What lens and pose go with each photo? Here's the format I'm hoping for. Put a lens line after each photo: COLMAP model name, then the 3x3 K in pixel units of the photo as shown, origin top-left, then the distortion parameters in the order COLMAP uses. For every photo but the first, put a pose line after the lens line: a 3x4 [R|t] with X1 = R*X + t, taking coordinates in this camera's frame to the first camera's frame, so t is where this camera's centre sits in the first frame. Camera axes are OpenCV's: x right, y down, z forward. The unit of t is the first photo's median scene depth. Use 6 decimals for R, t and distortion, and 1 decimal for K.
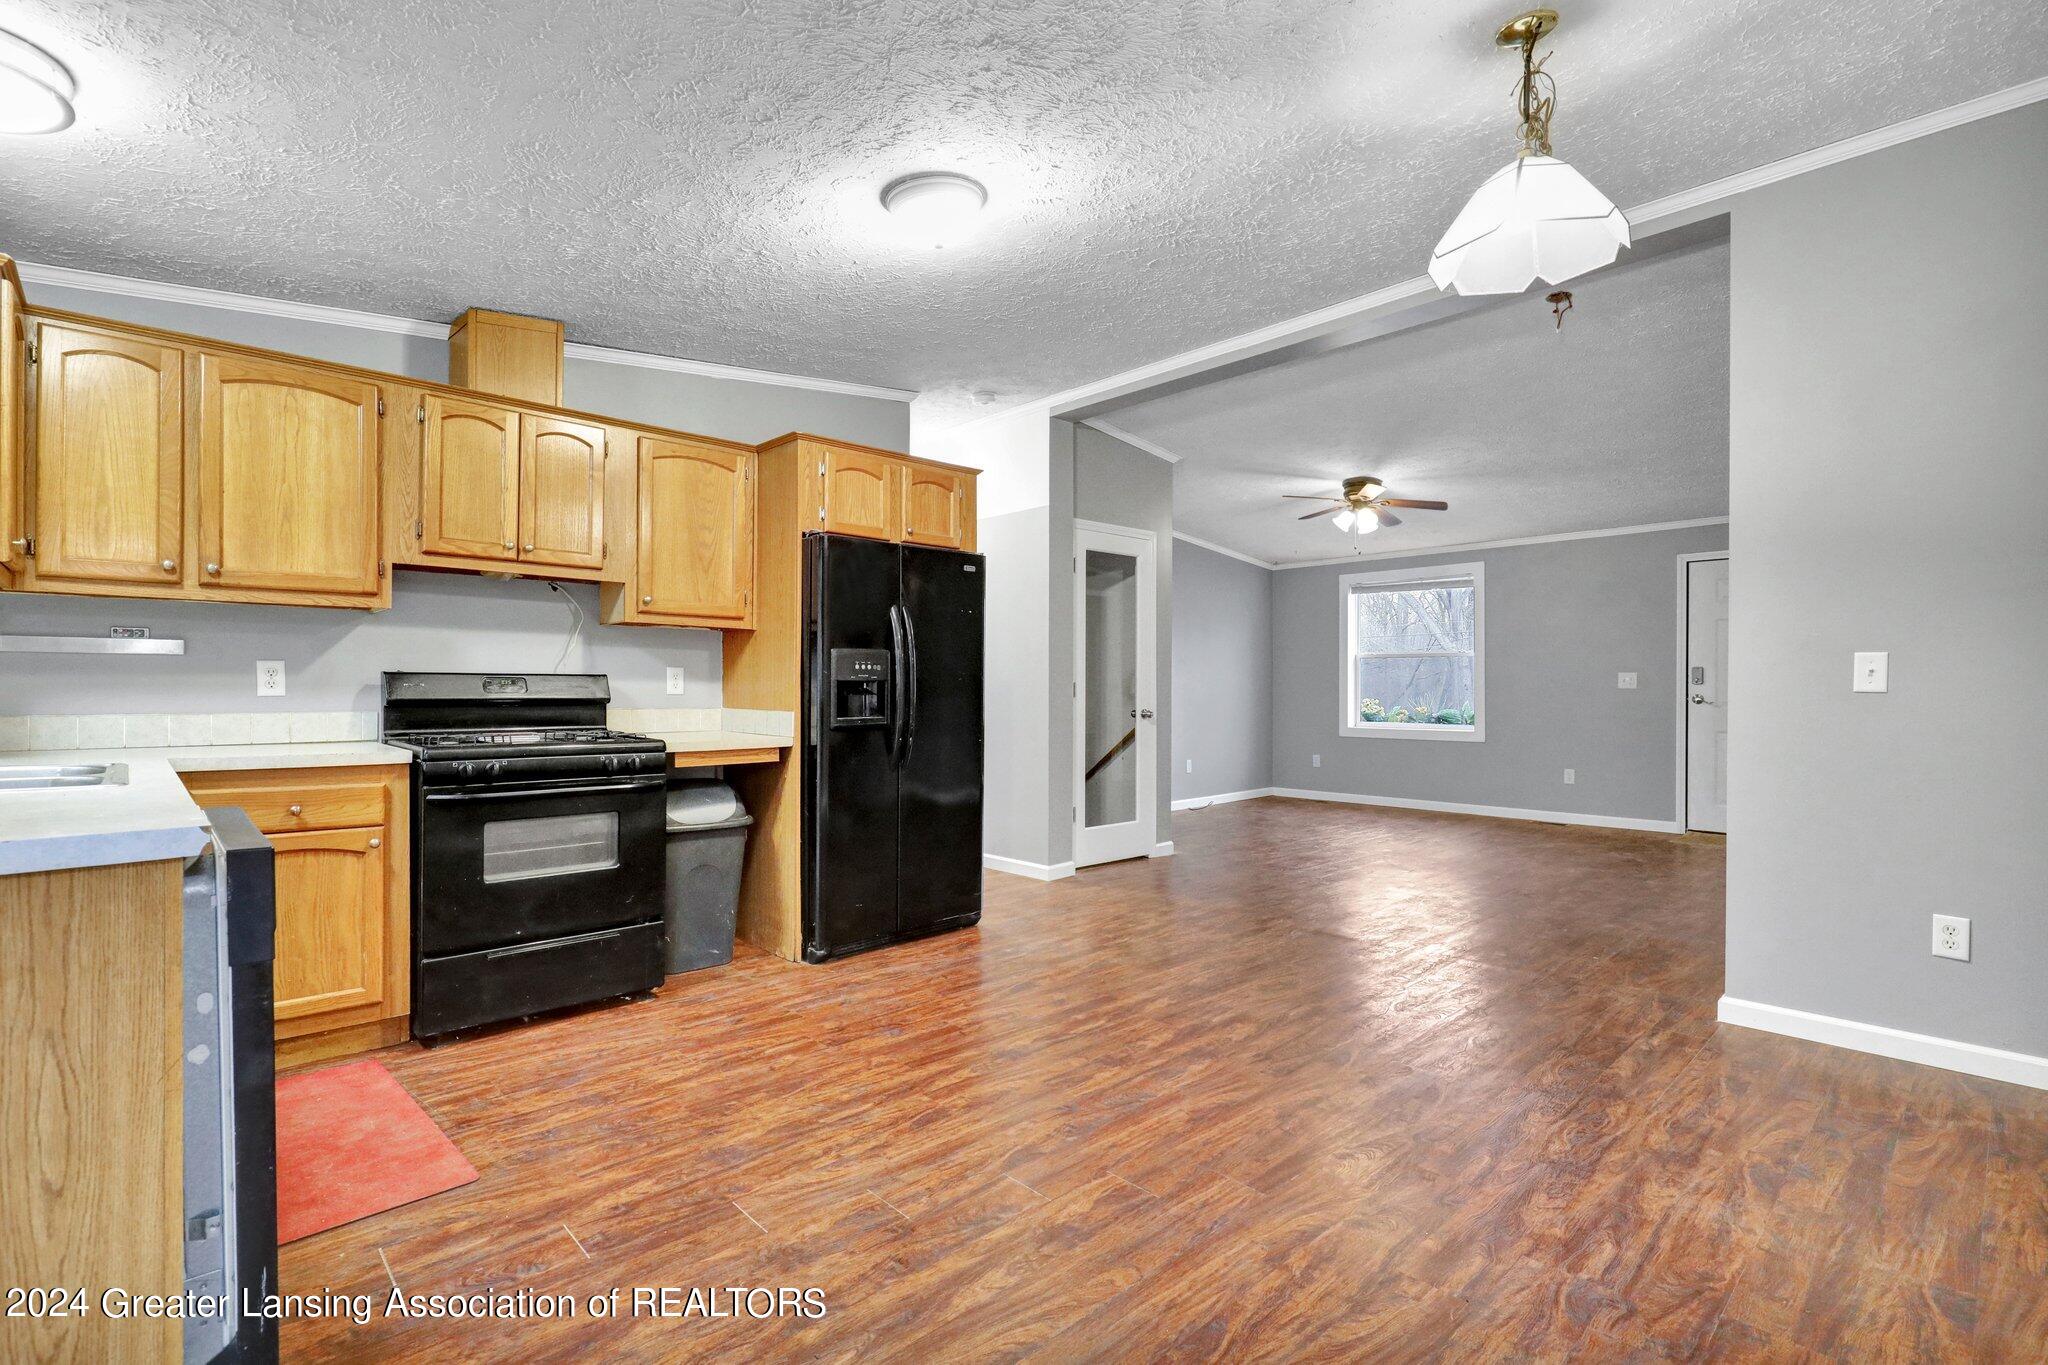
lens RADIAL K [[943.1, 0, 1024.5], [0, 943.1, 689.4], [0, 0, 1]] dist [0.000958, -0.000190]
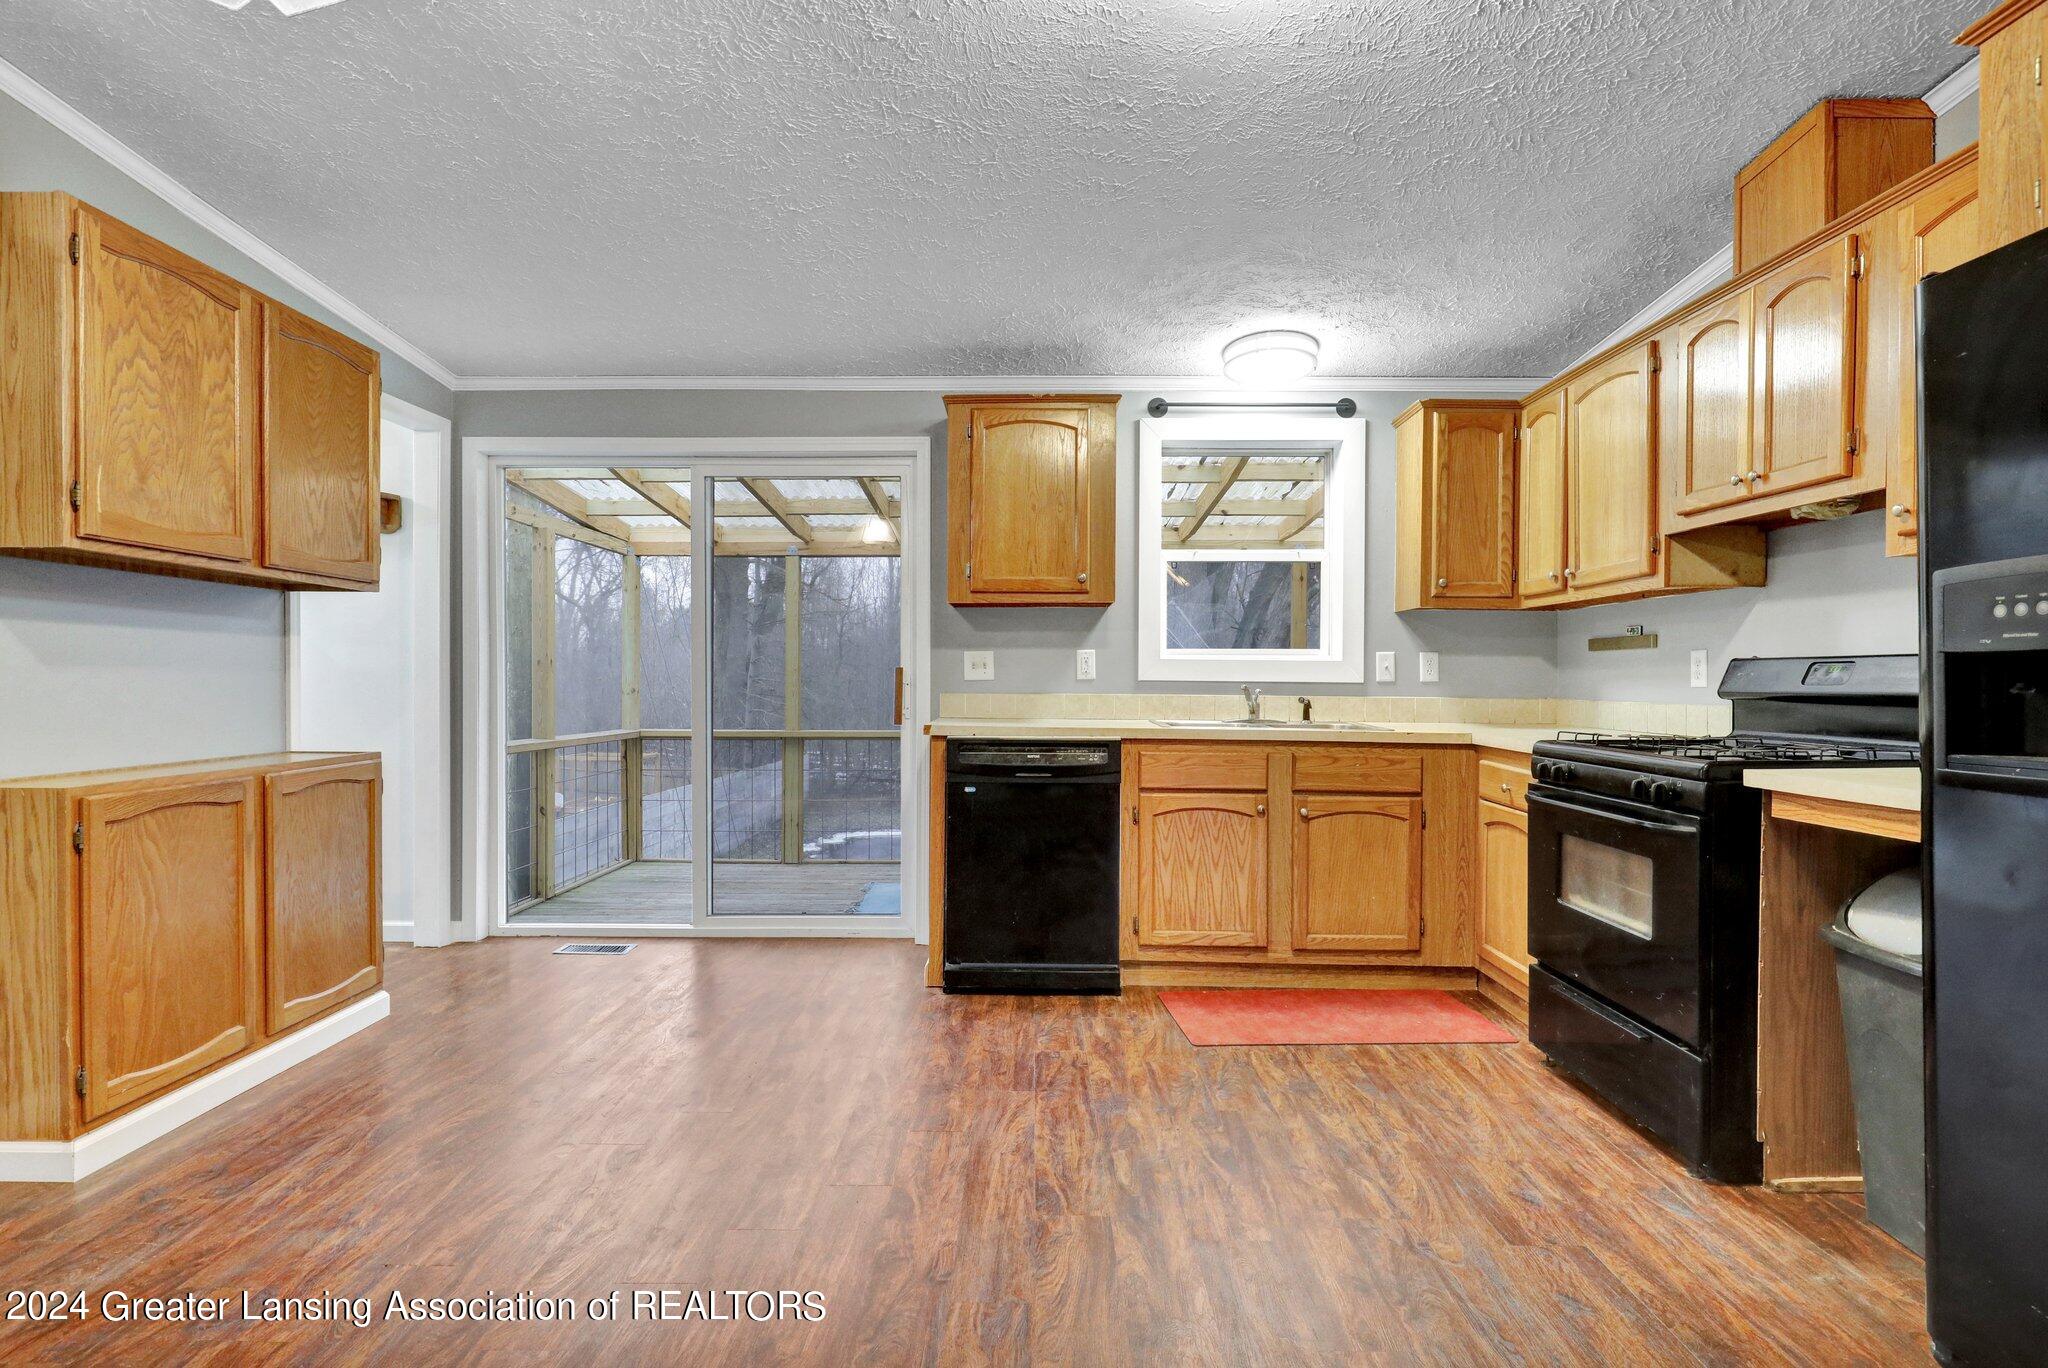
lens RADIAL K [[1015.1, 0, 1017.5], [0, 1015.1, 685.2], [0, 0, 1]] dist [0.001144, -0.000214]
pose [[-0.696284, -0.001986, -0.717763, 0.535347], [-0.004866, 0.999986, 0.001953, 0.007234], [0.717750, 0.004852, -0.696284, 1.544539]]
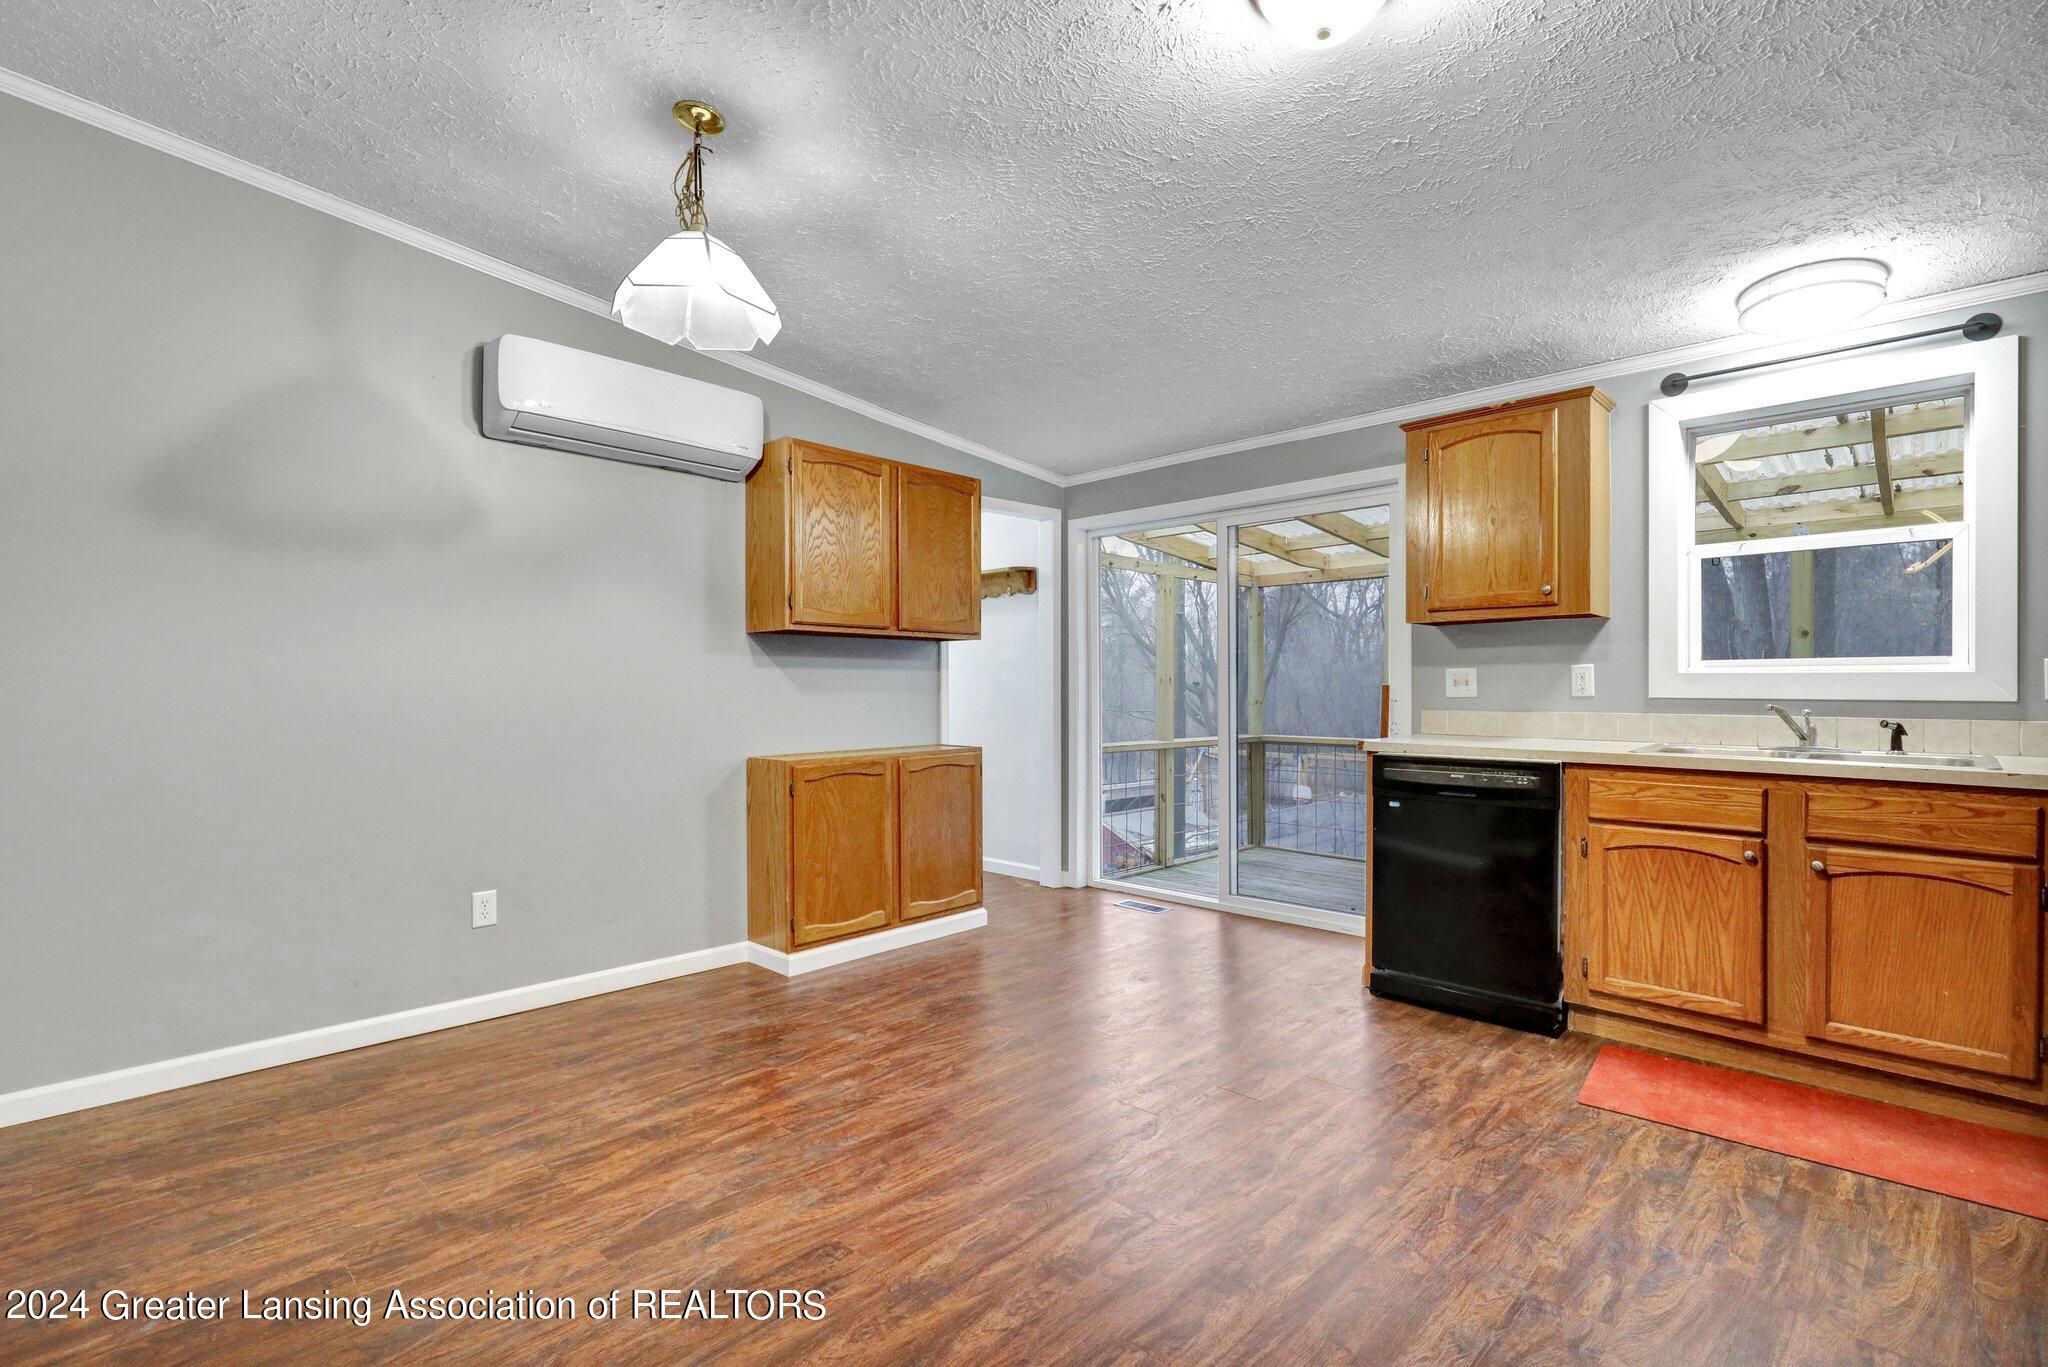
lens RADIAL K [[943.1, 0, 1025.3], [0, 943.1, 686.5], [0, 0, 1]] dist [0.000958, -0.000190]
pose [[-0.999004, 0.001077, -0.044609, 0.166810], [0.001124, 0.999999, -0.001035, -0.014138], [0.044608, -0.001084, -0.999004, 1.853246]]
